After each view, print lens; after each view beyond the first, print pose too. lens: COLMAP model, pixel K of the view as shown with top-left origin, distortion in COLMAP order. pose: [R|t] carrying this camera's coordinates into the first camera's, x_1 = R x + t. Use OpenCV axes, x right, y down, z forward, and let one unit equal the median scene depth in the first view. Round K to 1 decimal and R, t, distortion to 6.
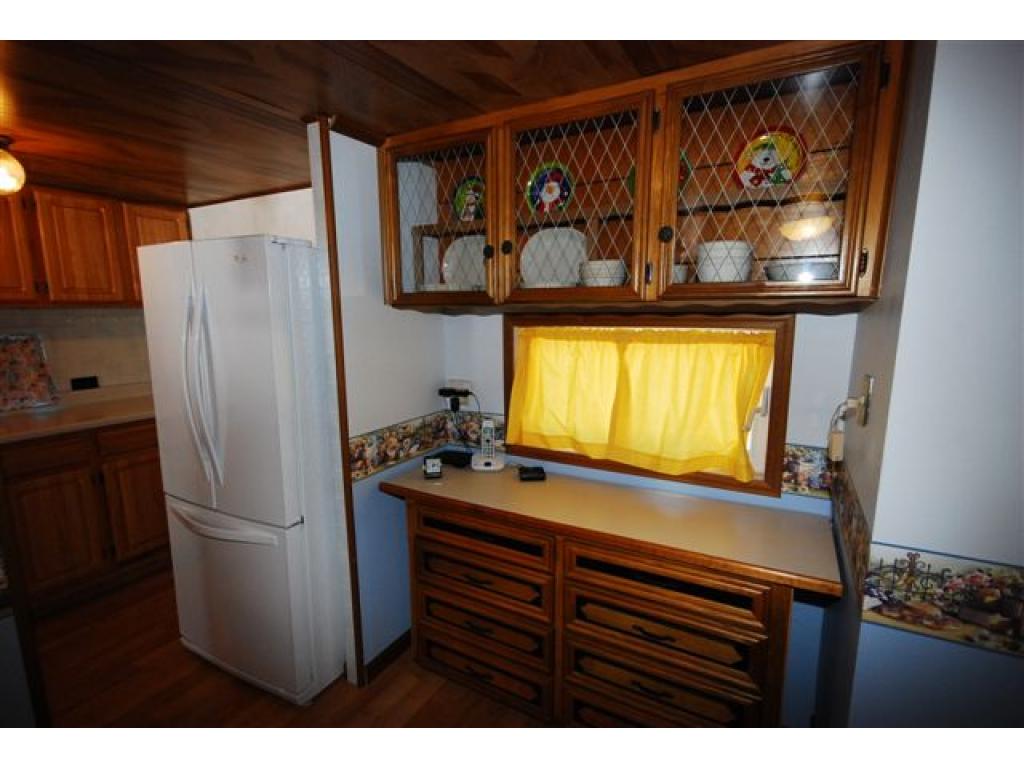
lens RADIAL K [[495.3, 0, 516.3], [0, 495.3, 389.7], [0, 0, 1]] dist [0.002716, -0.000265]
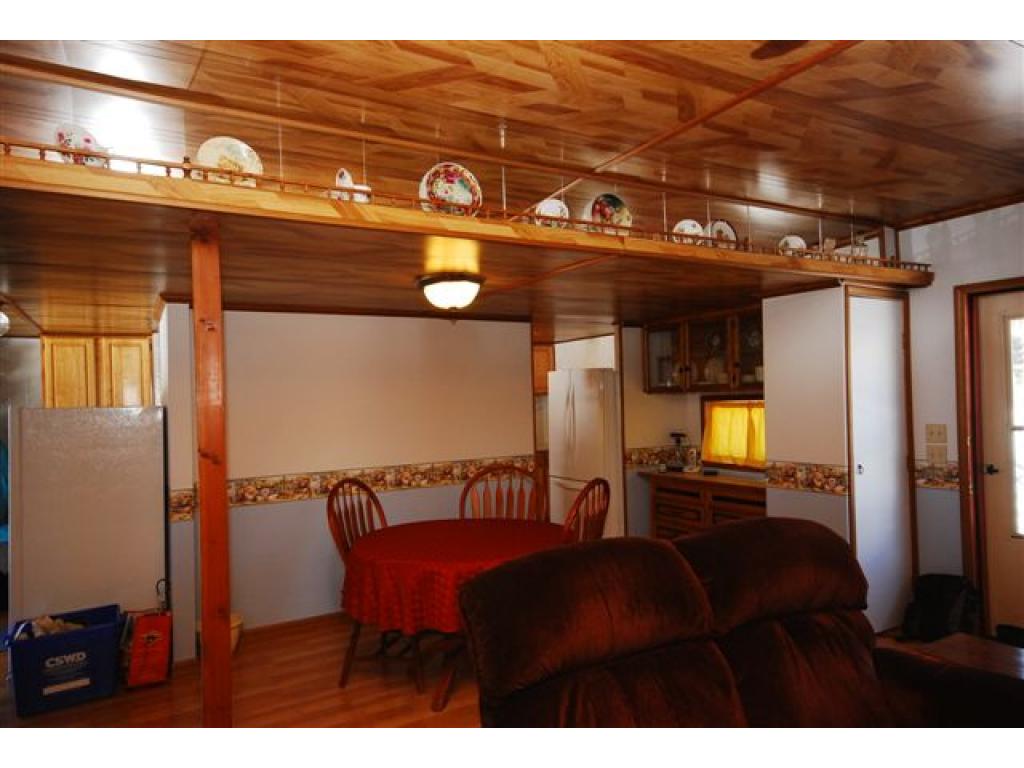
lens RADIAL K [[664.3, 0, 514.7], [0, 664.3, 389.0], [0, 0, 1]] dist [0.006983, 0.001347]
pose [[0.856978, -0.025838, -0.514705, 0.801504], [-0.062319, 0.986217, -0.153269, 0.315289], [0.511571, 0.163424, 0.843557, -1.877261]]
